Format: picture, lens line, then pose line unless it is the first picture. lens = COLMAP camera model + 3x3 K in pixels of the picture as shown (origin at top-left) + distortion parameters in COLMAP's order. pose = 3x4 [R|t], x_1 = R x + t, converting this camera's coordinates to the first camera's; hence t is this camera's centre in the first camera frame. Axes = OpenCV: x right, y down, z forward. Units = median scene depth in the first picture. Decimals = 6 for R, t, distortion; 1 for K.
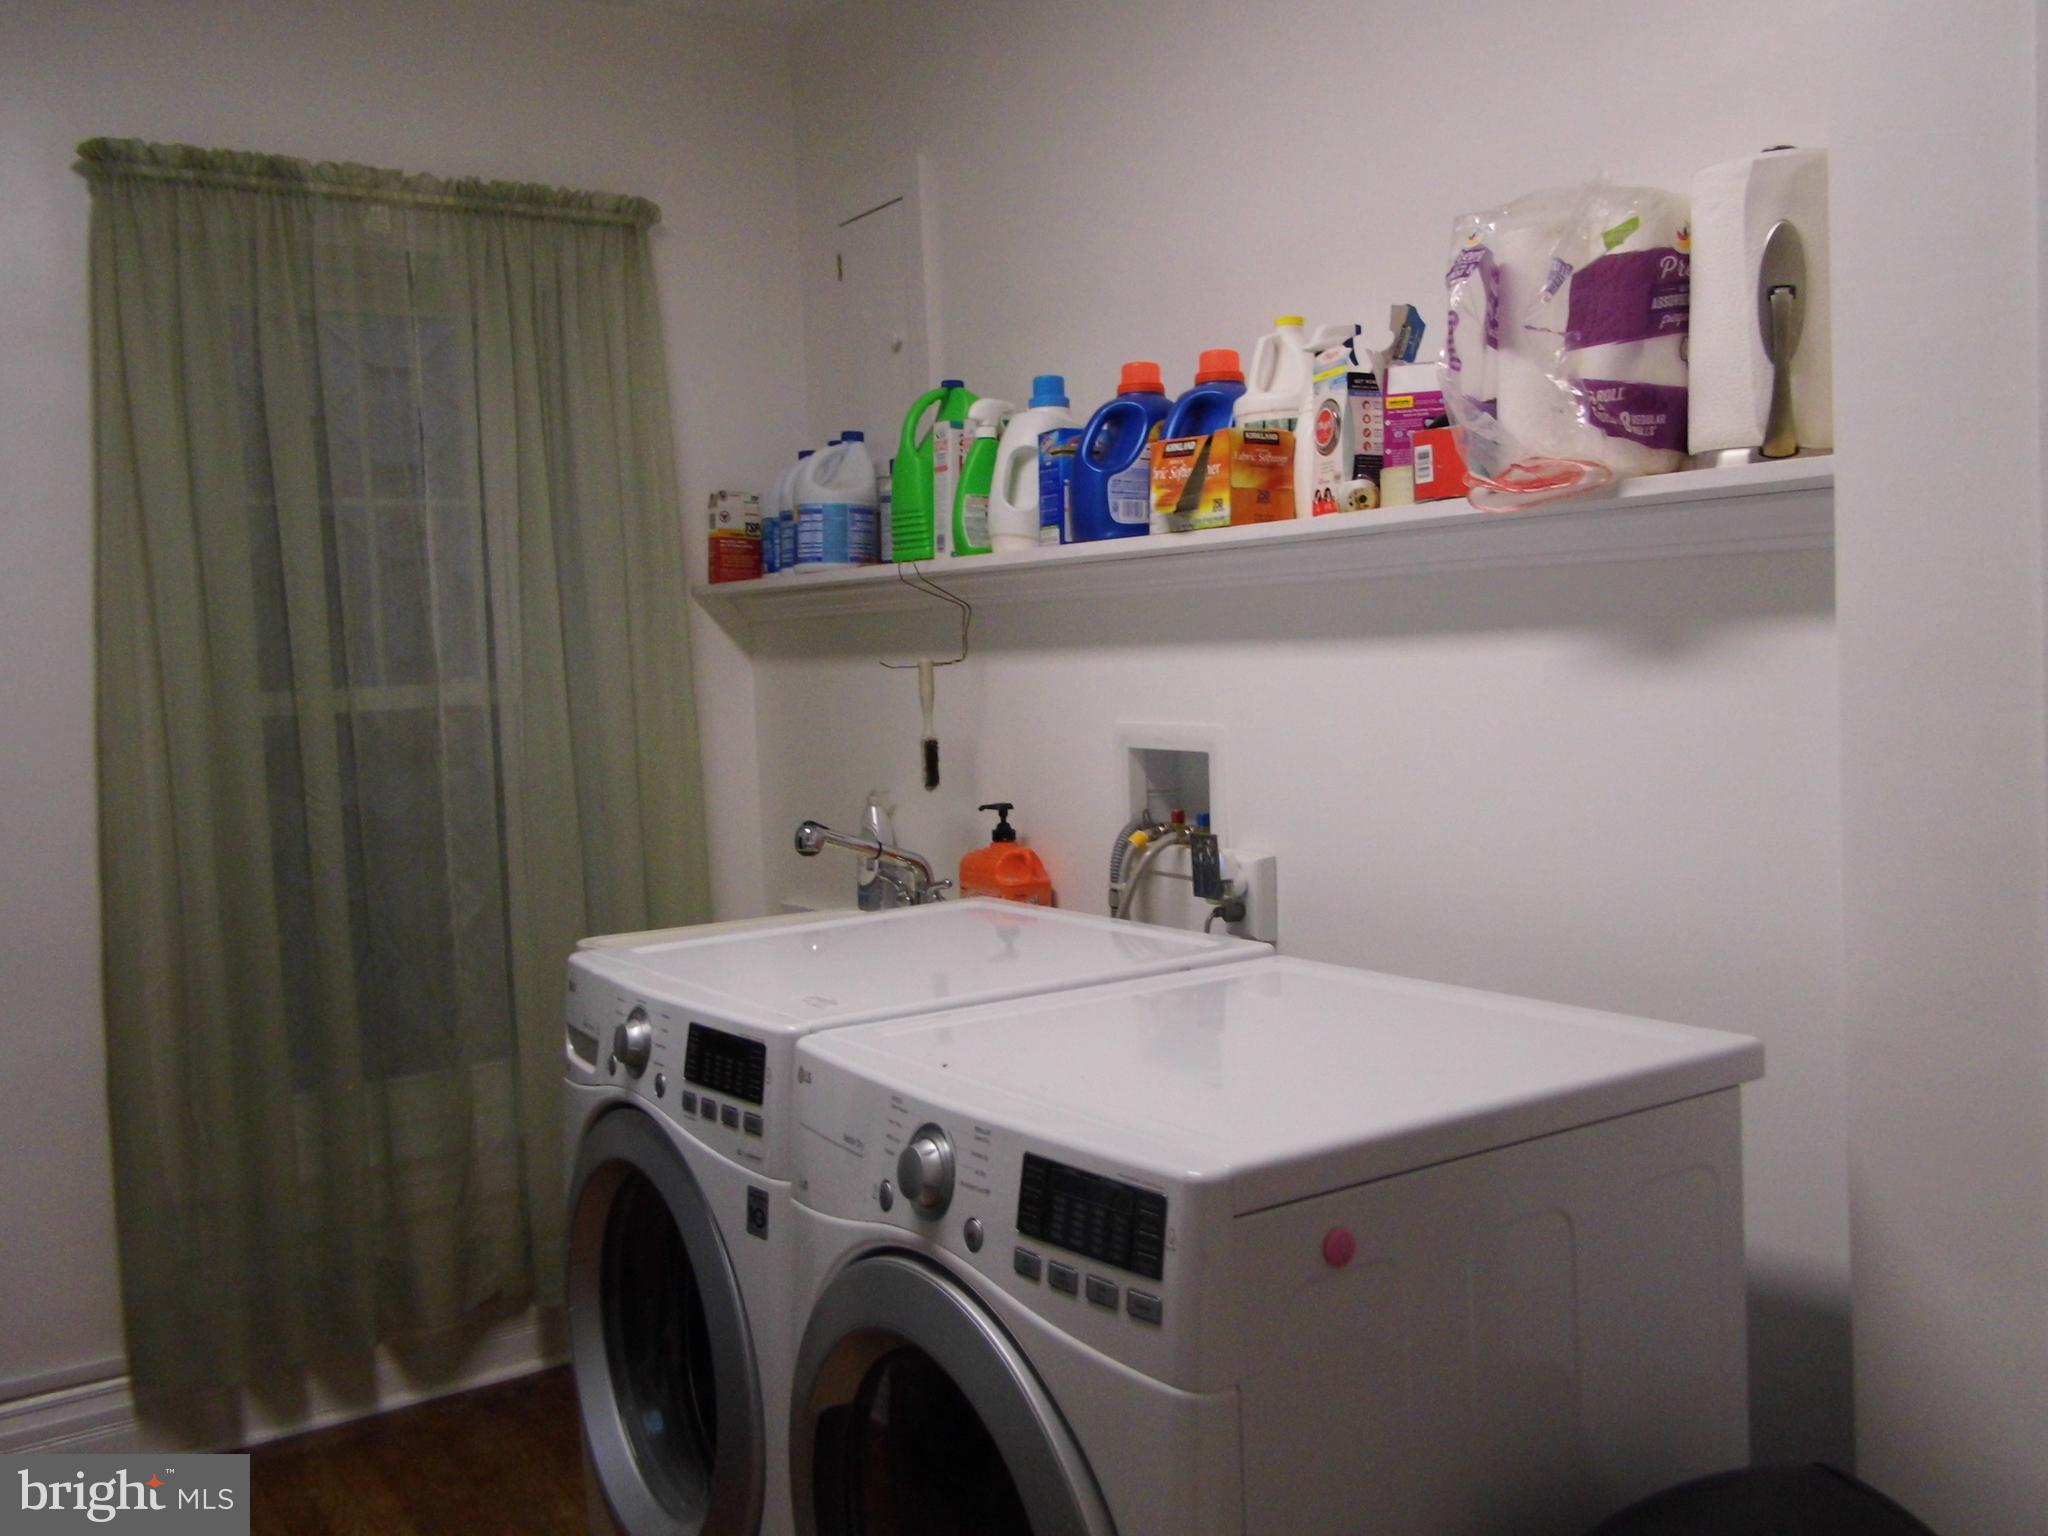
lens RADIAL K [[1796.2, 0, 1039.6], [0, 1796.2, 770.0], [0, 0, 1]] dist [0.013988, -0.027124]
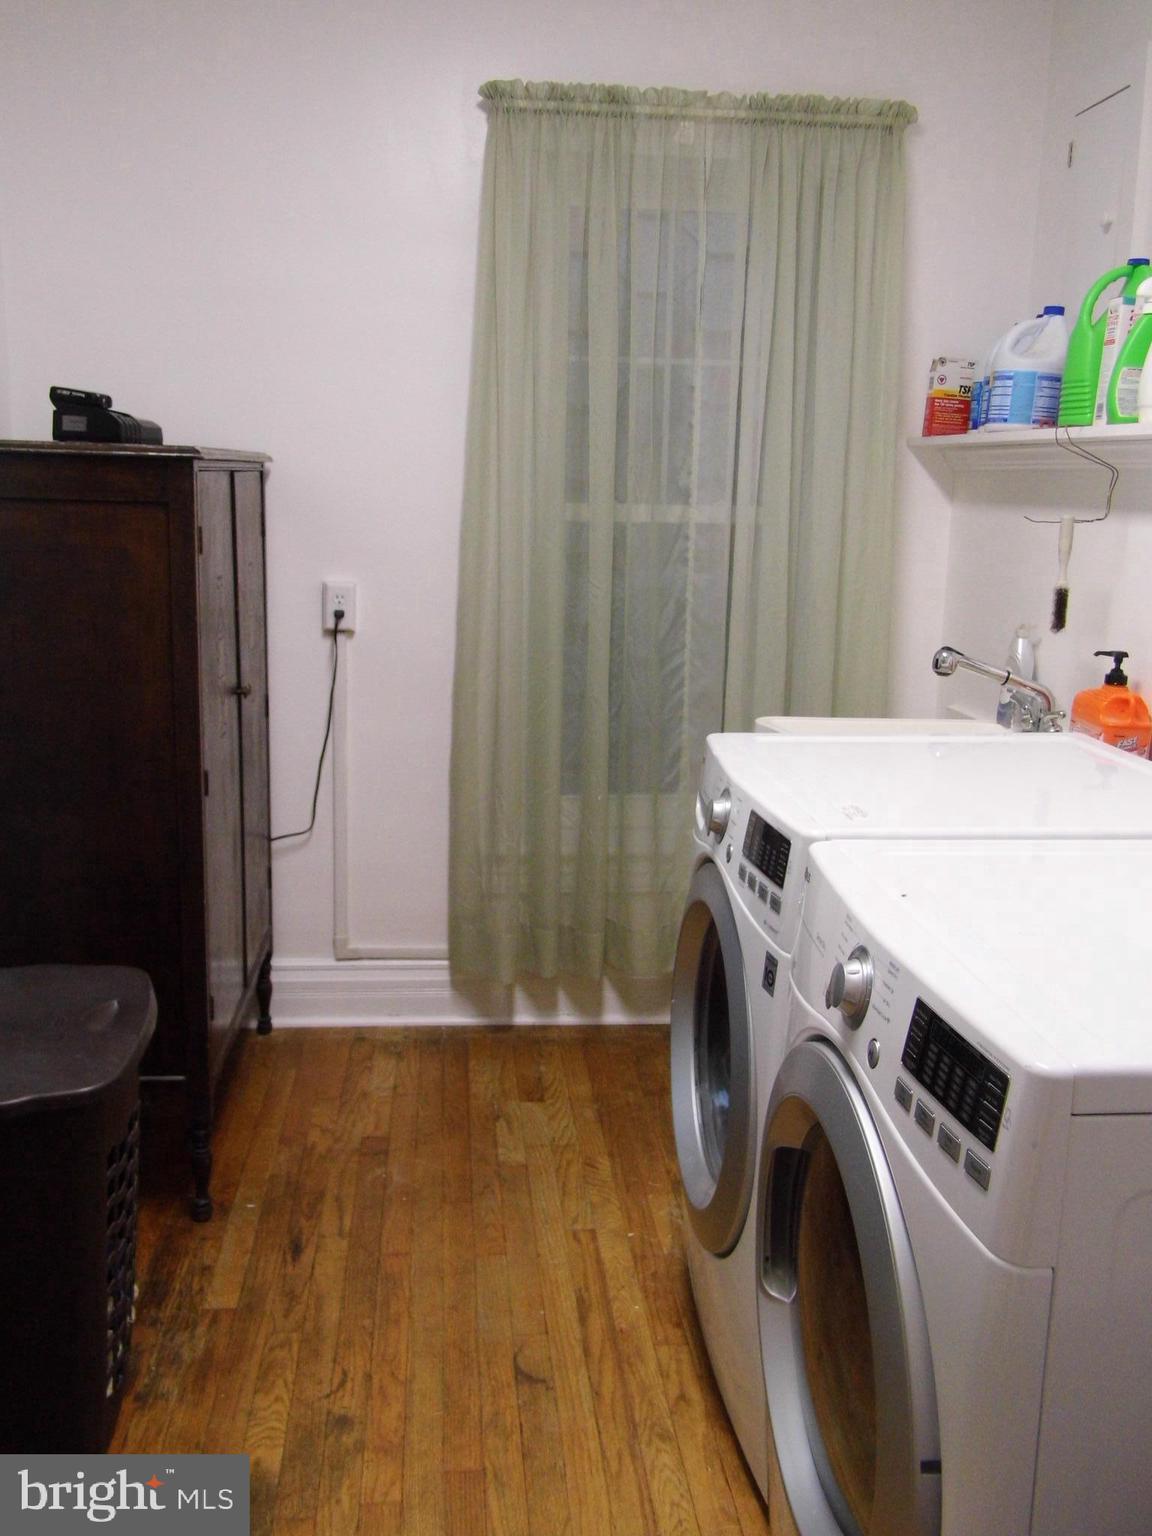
lens RADIAL K [[1347.2, 0, 578.6], [0, 1347.2, 753.0], [0, 0, 1]] dist [0.013988, -0.027124]
pose [[0.871858, 0.156265, -0.464160, 0.082416], [-0.090718, 0.982860, 0.160491, -0.022811], [0.481283, -0.097818, 0.871090, 0.095213]]
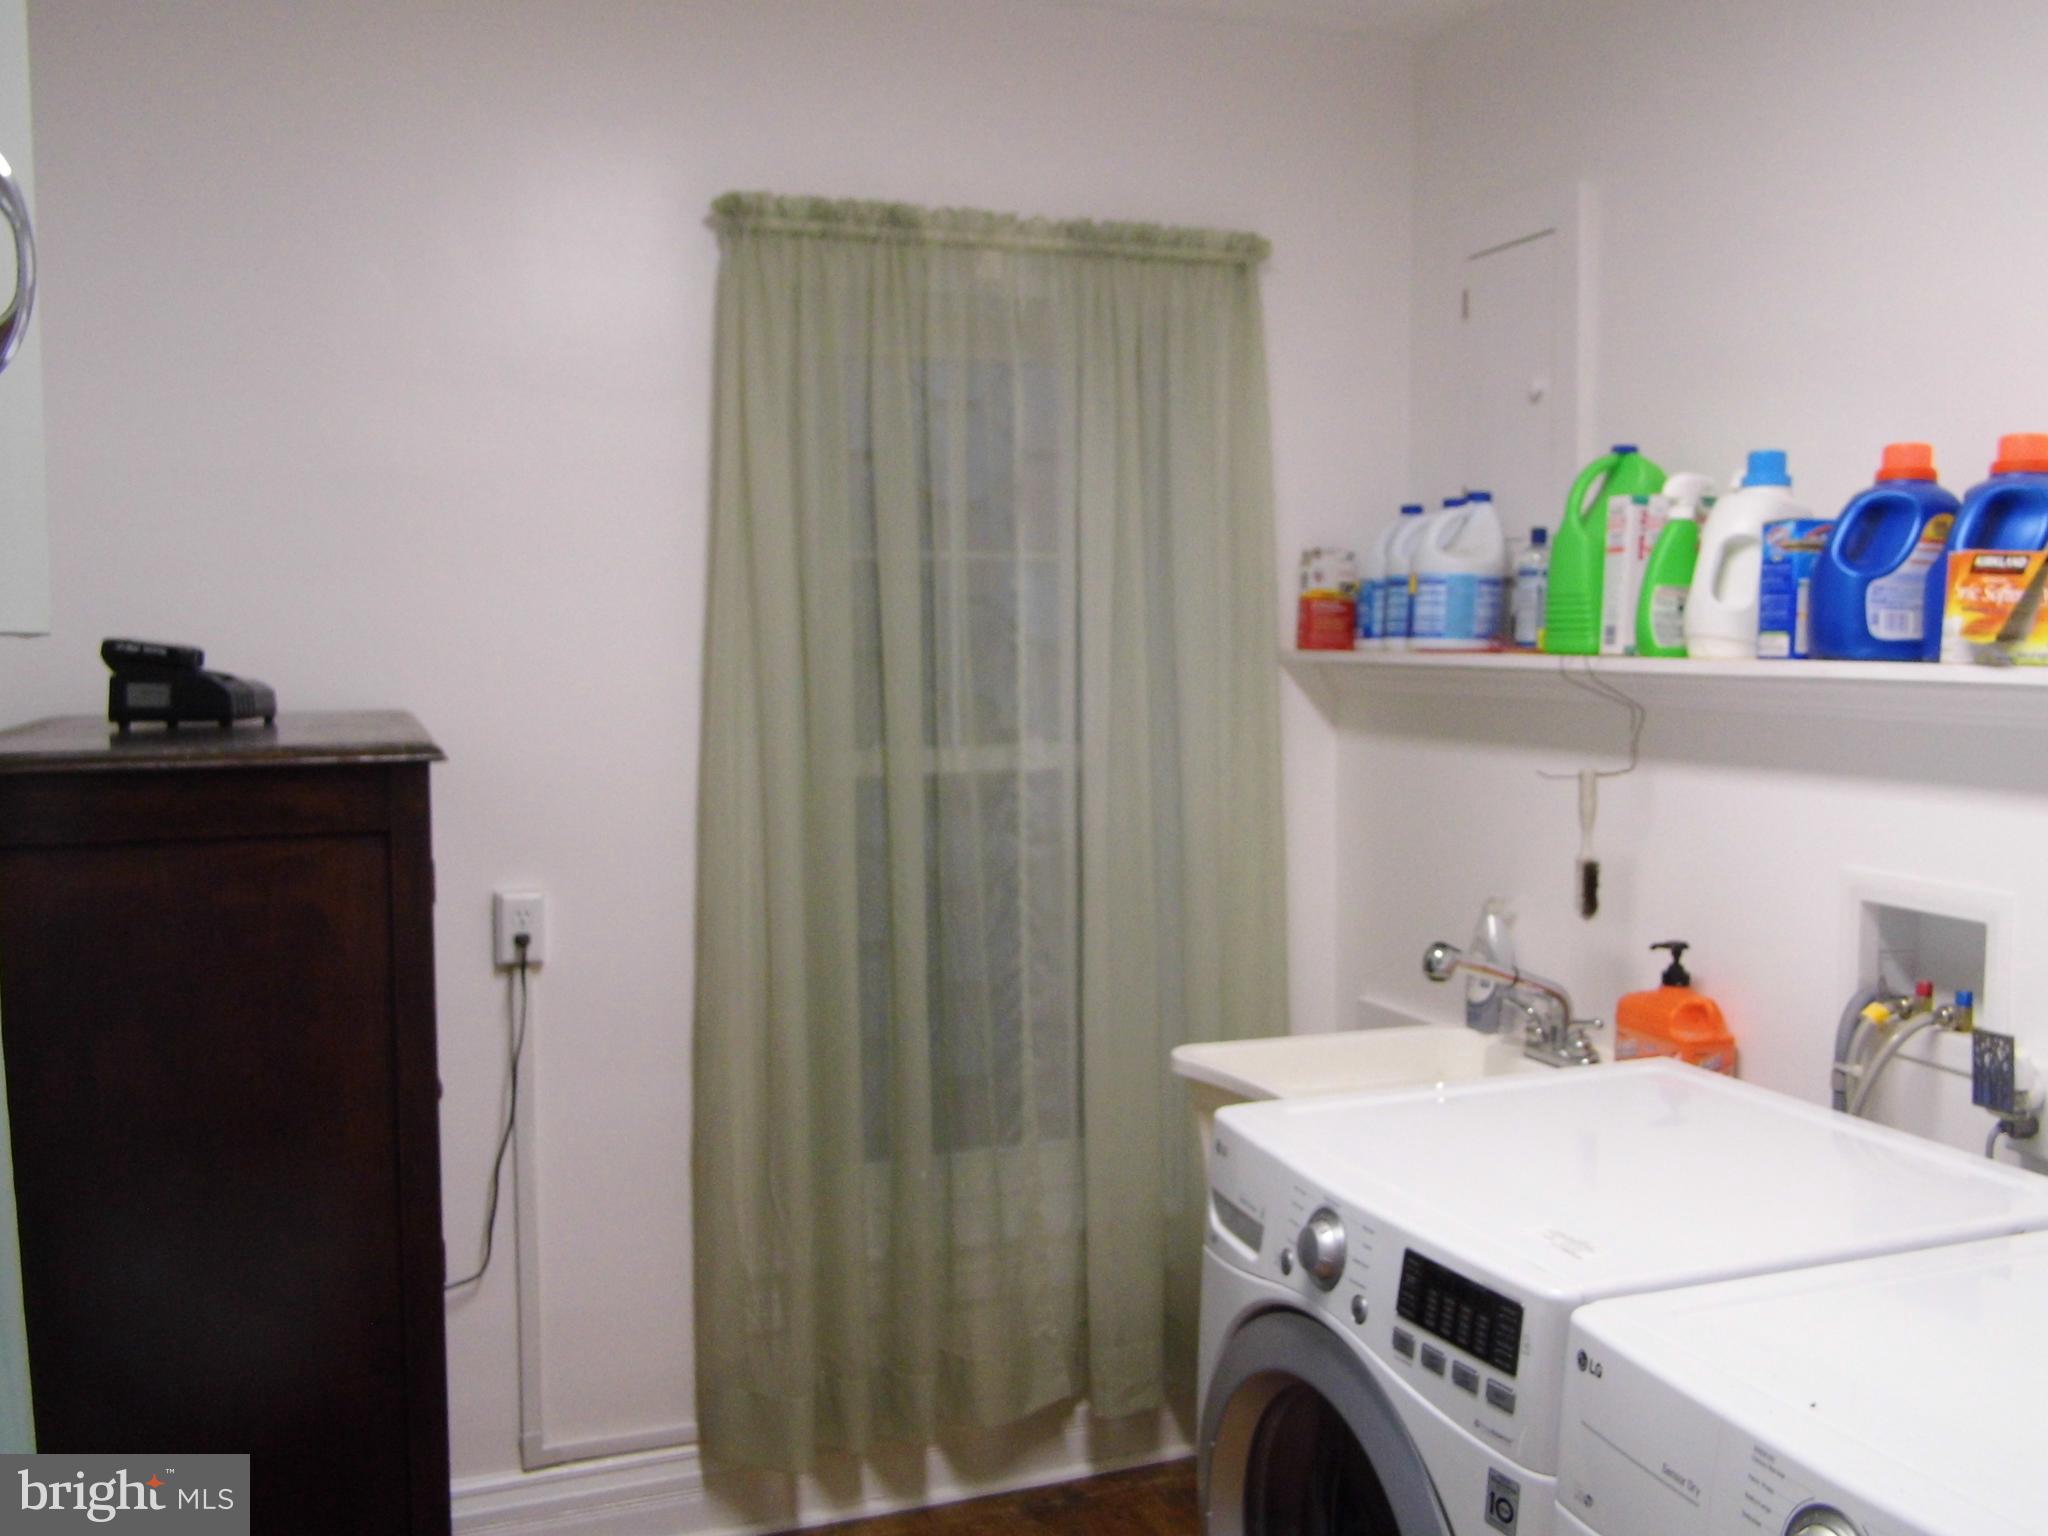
lens RADIAL K [[1796.2, 0, 1030.3], [0, 1796.2, 763.9], [0, 0, 1]] dist [0.013988, -0.027124]
pose [[0.971710, 0.050160, -0.230788, -0.121340], [-0.047644, 0.998729, 0.016469, -0.063437], [0.231321, -0.005007, 0.972865, 0.083580]]
